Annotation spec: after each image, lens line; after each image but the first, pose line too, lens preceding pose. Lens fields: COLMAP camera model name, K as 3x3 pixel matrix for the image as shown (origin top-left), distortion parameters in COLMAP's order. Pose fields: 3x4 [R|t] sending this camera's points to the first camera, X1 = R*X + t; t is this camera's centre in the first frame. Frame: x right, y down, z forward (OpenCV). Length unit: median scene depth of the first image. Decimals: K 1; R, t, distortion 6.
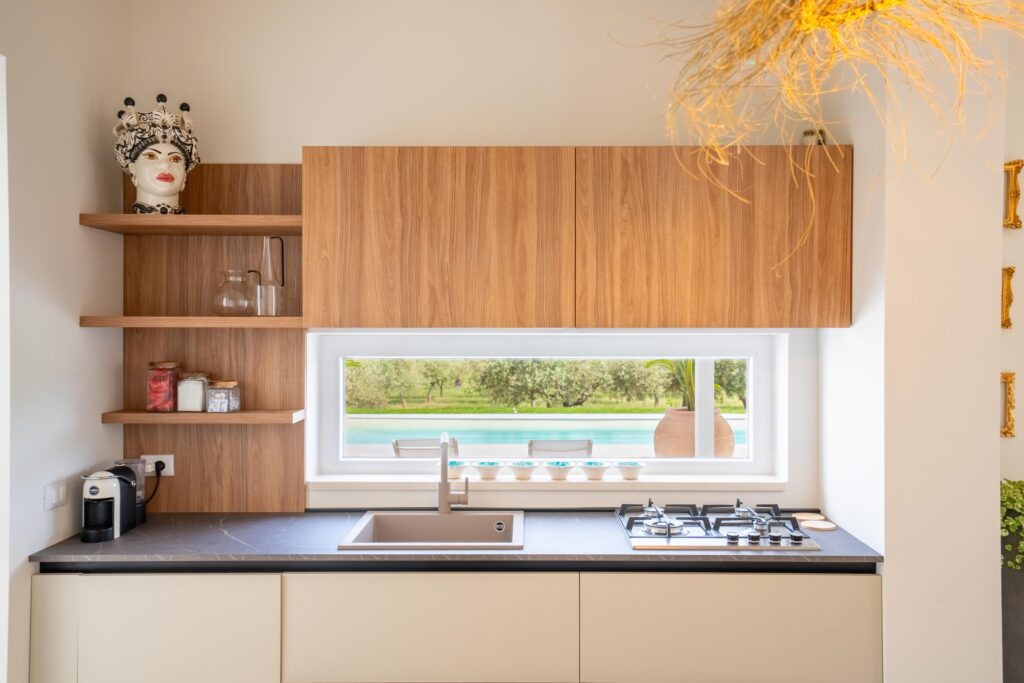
lens RADIAL K [[861.1, 0, 514.7], [0, 861.1, 336.1], [0, 0, 1]] dist [0.049643, 0.012517]
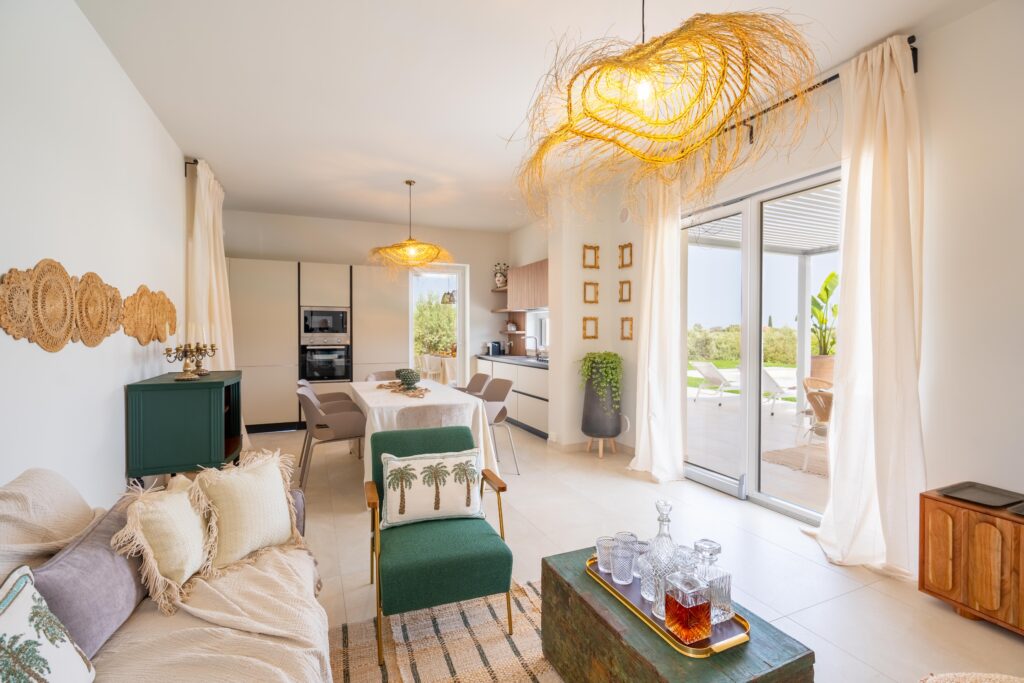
lens RADIAL K [[470.1, 0, 517.8], [0, 470.1, 337.3], [0, 0, 1]] dist [-0.010421, -0.000071]
pose [[0.414702, 0.009384, -0.909909, 1.955076], [-0.007984, 0.999946, 0.006674, 0.107473], [0.909922, 0.004497, 0.414755, 0.033390]]
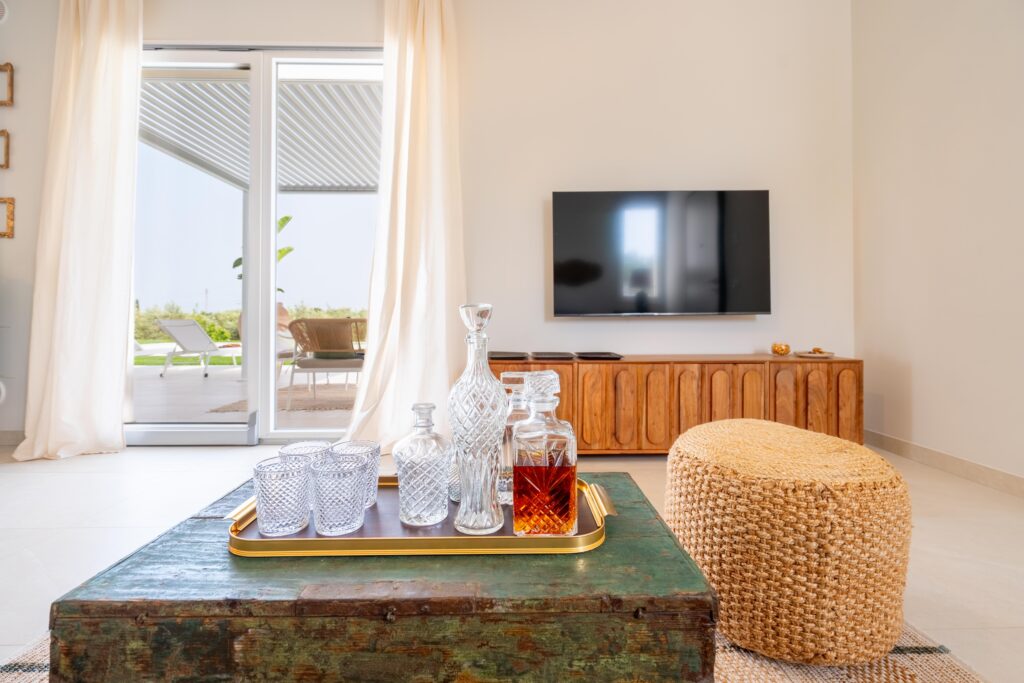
lens RADIAL K [[470.1, 0, 533.6], [0, 470.1, 318.2], [0, 0, 1]] dist [-0.010421, -0.000071]
pose [[0.998825, 0.002879, 0.048382, 1.597045], [-0.002659, 0.999986, -0.004616, 0.285669], [-0.048395, 0.004482, 0.998818, 0.123184]]
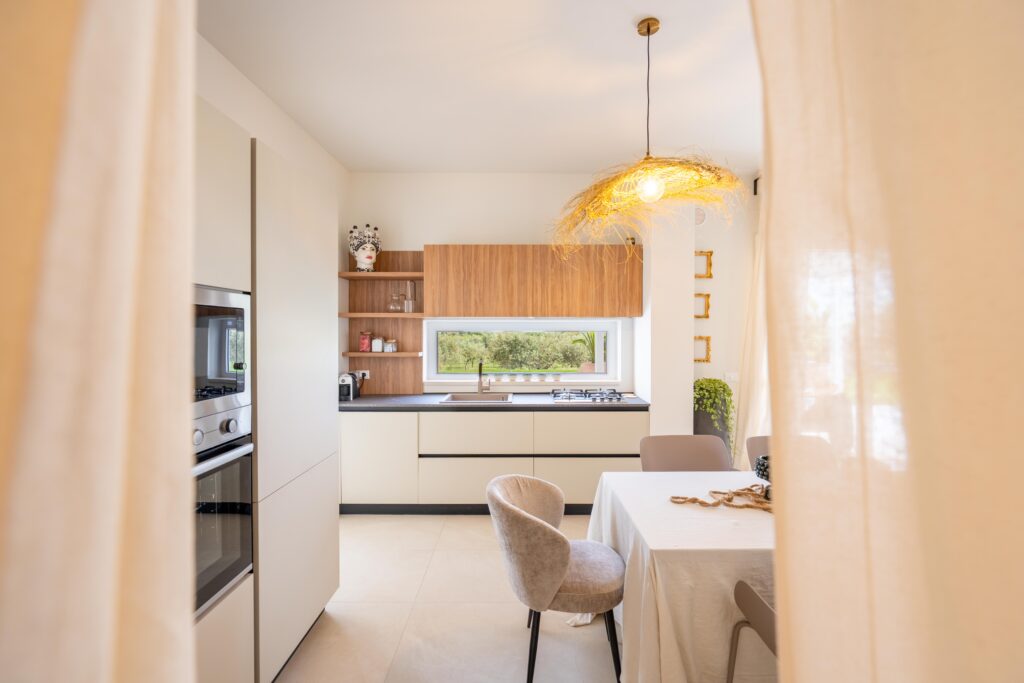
lens RADIAL K [[470.1, 0, 516.7], [0, 470.1, 337.2], [0, 0, 1]] dist [-0.010421, -0.000071]
pose [[0.999955, -0.000618, 0.009428, 0.009666], [0.000591, 0.999996, 0.002858, 0.043610], [-0.009429, -0.002852, 0.999951, -0.350276]]
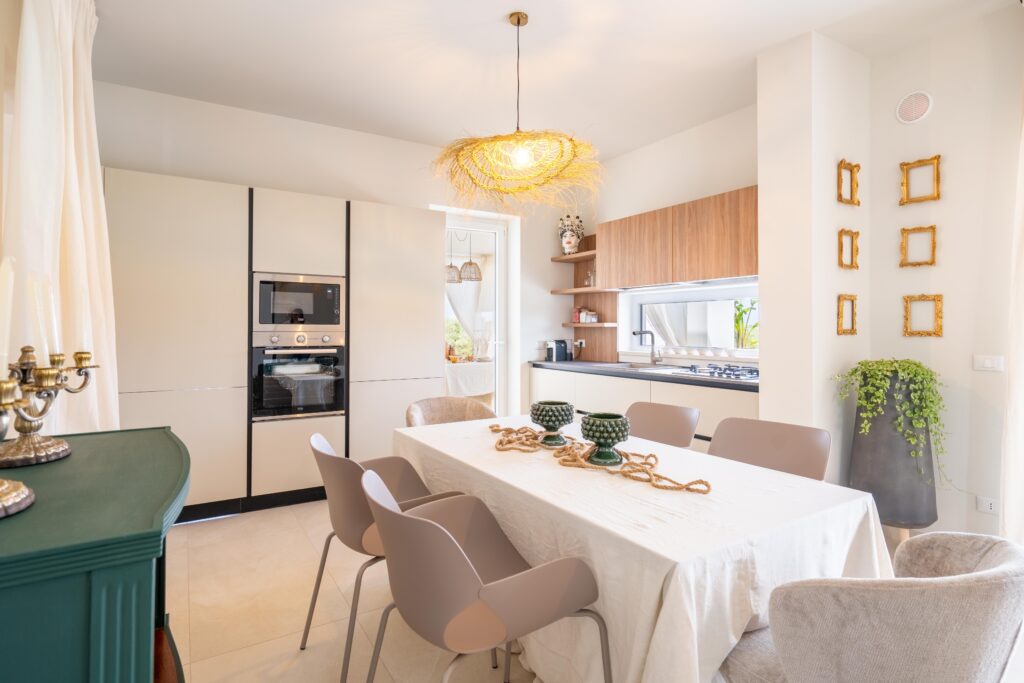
lens RADIAL K [[532.6, 0, 514.7], [0, 532.6, 317.0], [0, 0, 1]] dist [-0.006327, -0.001696]
pose [[0.535852, -0.017633, -0.844128, 1.023334], [-0.008845, 0.999610, -0.026496, 0.121129], [0.844265, 0.021664, 0.535487, -0.125410]]
